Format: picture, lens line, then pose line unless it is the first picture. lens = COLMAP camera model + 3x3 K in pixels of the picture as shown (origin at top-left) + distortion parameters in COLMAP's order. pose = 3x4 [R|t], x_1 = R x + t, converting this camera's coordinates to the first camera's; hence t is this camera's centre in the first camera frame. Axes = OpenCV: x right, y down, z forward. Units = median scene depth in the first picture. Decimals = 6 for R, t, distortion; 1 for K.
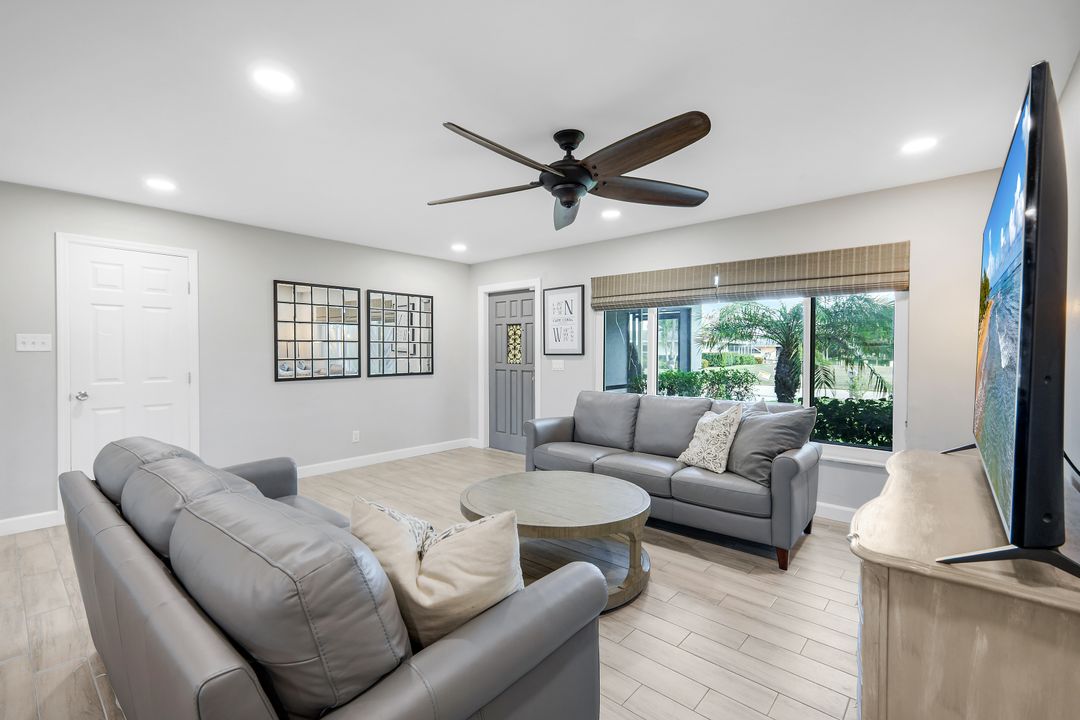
lens RADIAL K [[474.4, 0, 540.0], [0, 474.4, 360.0], [0, 0, 1]] dist [0.006503, 0.000117]
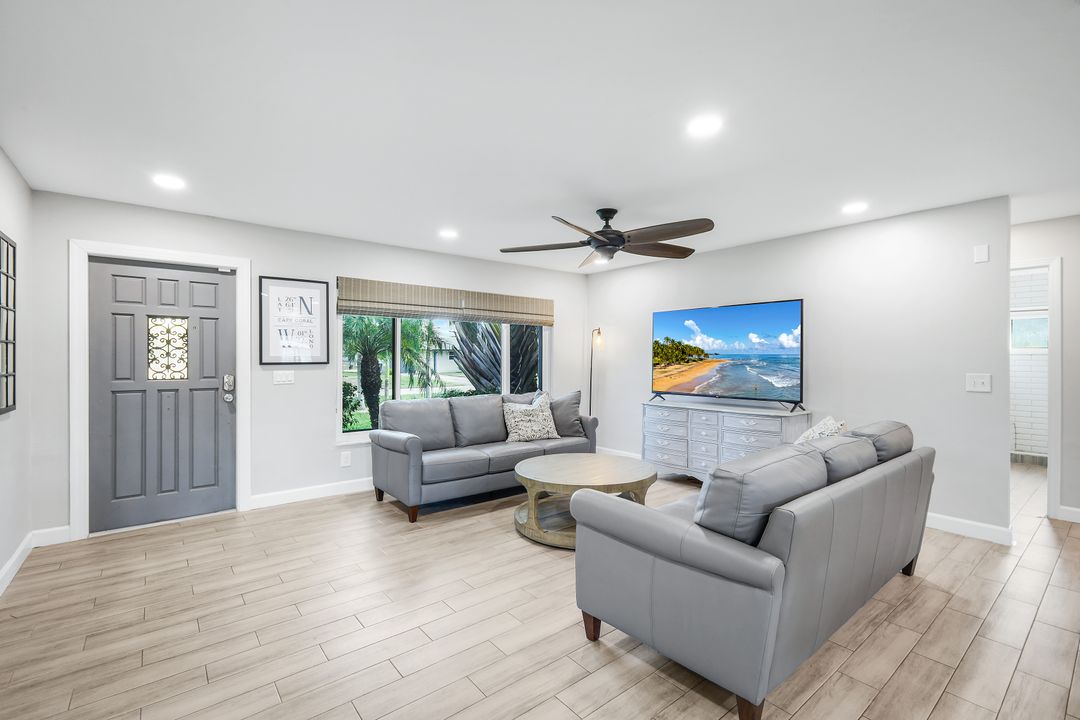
lens RADIAL K [[474.4, 0, 540.0], [0, 474.4, 360.0], [0, 0, 1]] dist [0.006503, 0.000117]
pose [[0.179779, 0.000299, 0.983707, -0.694819], [0.022472, 0.999738, -0.004411, -0.005007], [-0.983450, 0.022899, 0.179725, 0.475161]]
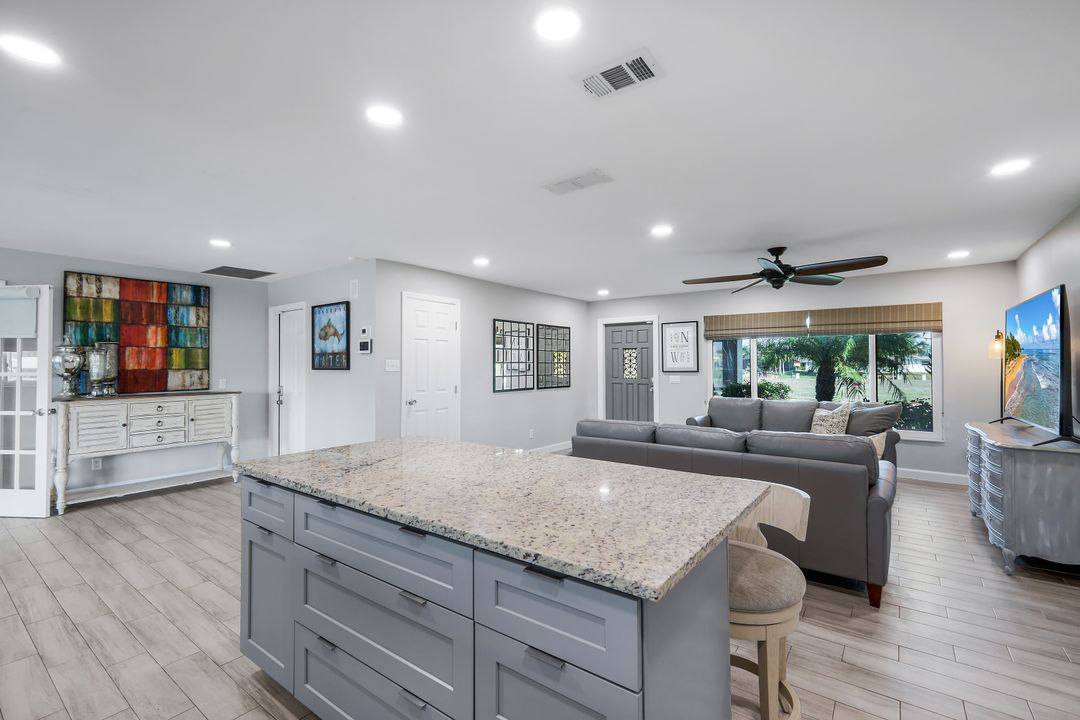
lens RADIAL K [[474.4, 0, 540.0], [0, 474.4, 360.0], [0, 0, 1]] dist [0.006503, 0.000117]
pose [[0.996790, -0.002241, 0.080032, -0.481573], [0.004751, 0.999502, -0.031191, -0.004486], [-0.079923, 0.031471, 0.996304, -0.338497]]
